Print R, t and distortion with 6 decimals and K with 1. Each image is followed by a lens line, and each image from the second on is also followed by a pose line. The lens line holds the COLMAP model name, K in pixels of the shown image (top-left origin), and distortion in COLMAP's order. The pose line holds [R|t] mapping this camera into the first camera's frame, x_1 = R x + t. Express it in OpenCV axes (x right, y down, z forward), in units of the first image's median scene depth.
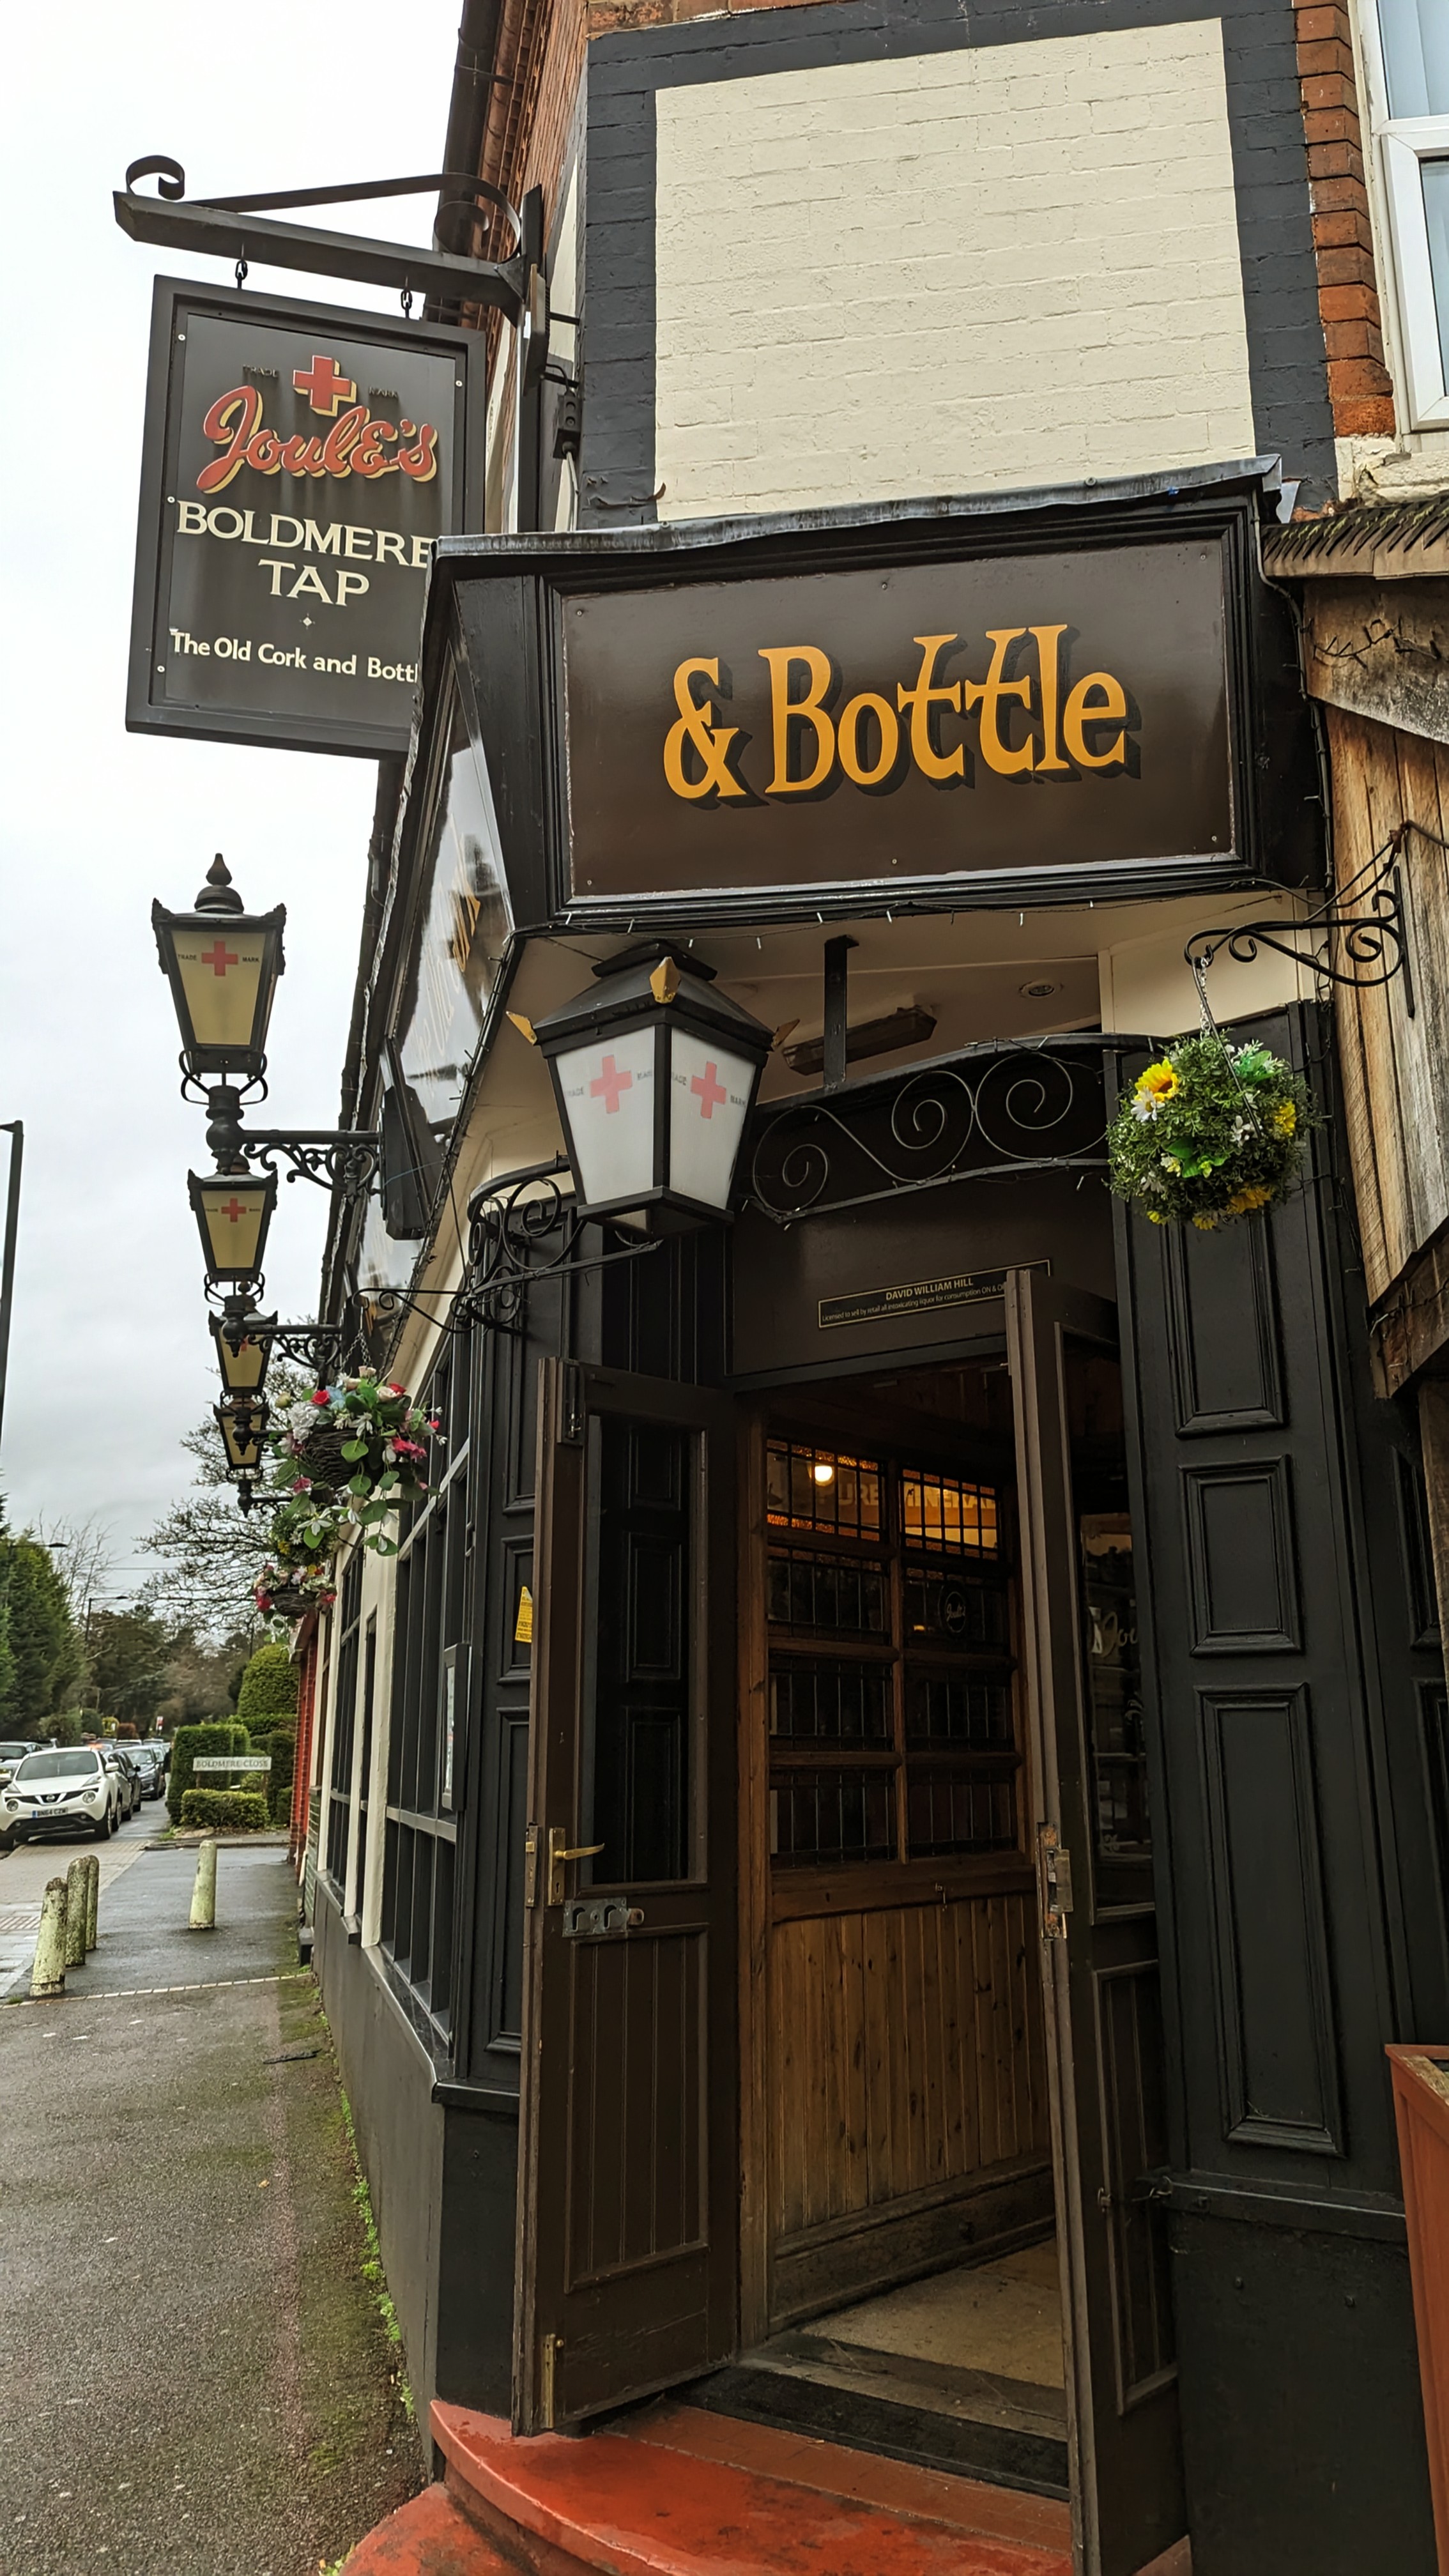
lens RADIAL K [[1813.5, 0, 728.2], [0, 1813.5, 1282.4], [0, 0, 1]] dist [0.034859, 0.002863]
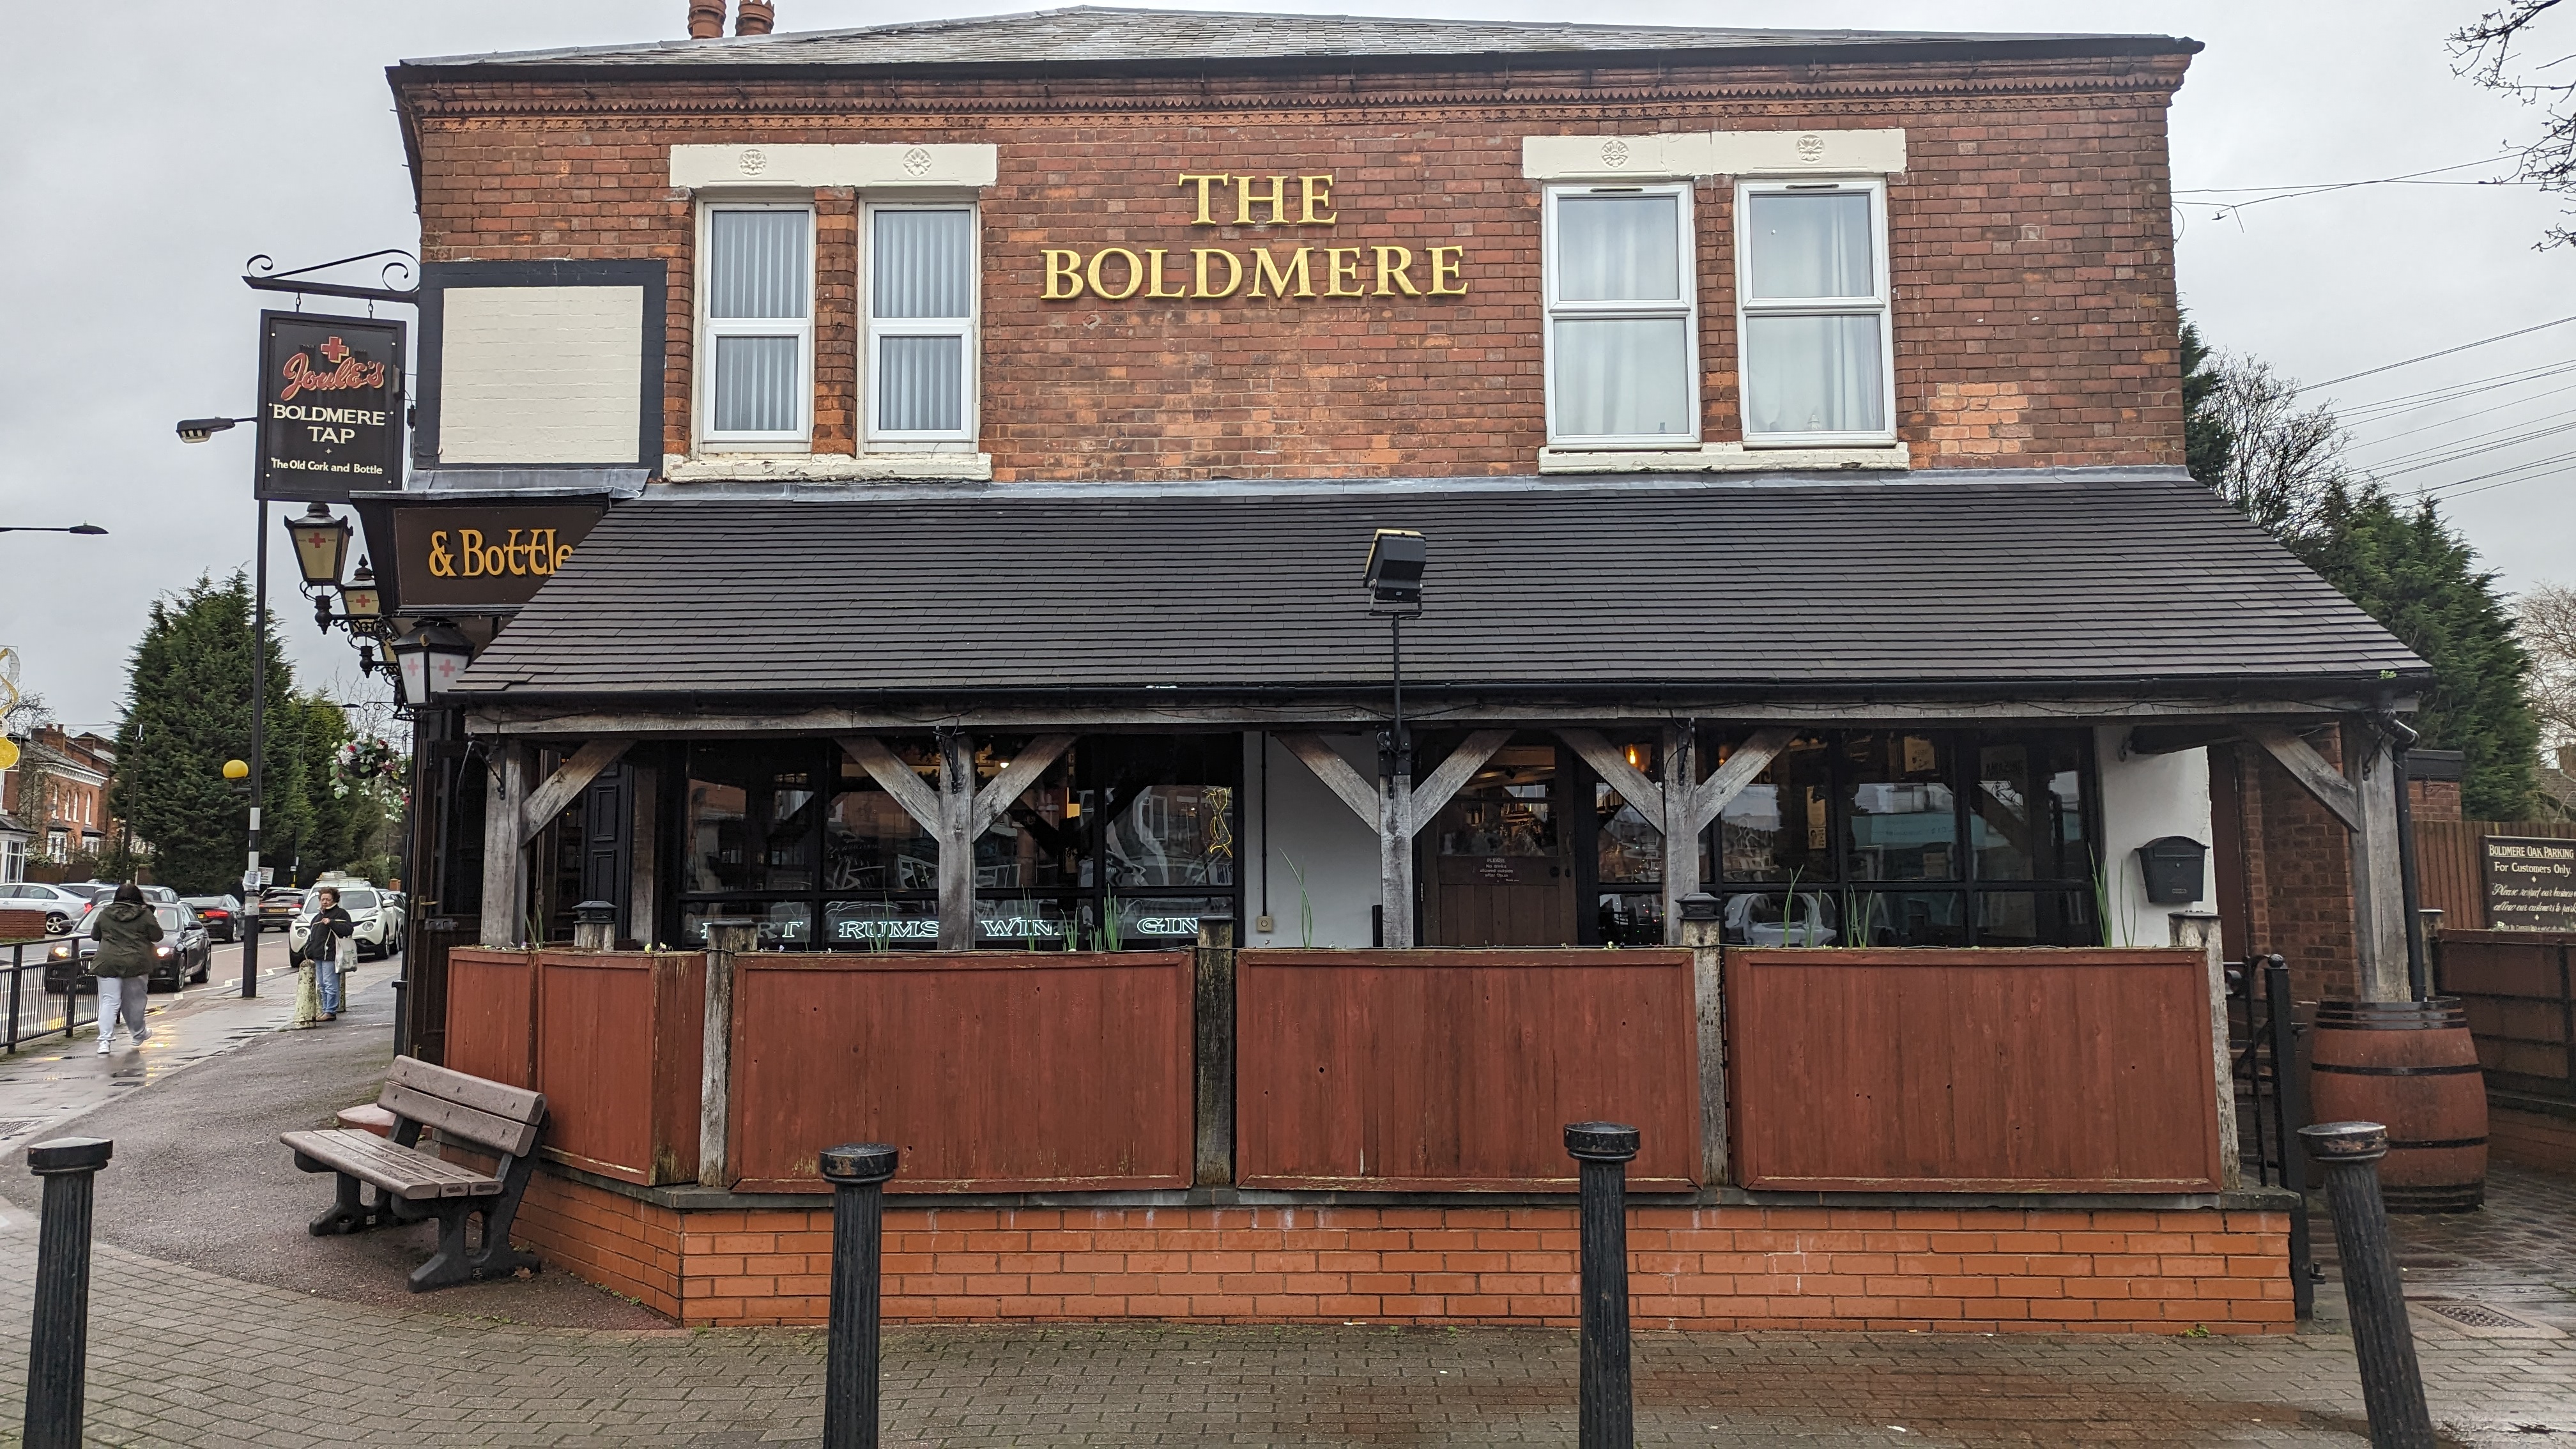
lens RADIAL K [[1813.5, 0, 1287.3], [0, 1813.5, 729.8], [0, 0, 1]] dist [0.034859, 0.002863]
pose [[0.993160, 0.012969, 0.116041, 0.830595], [-0.031119, 0.987267, 0.155996, -0.418408], [-0.112540, -0.158540, 0.980918, -1.787187]]
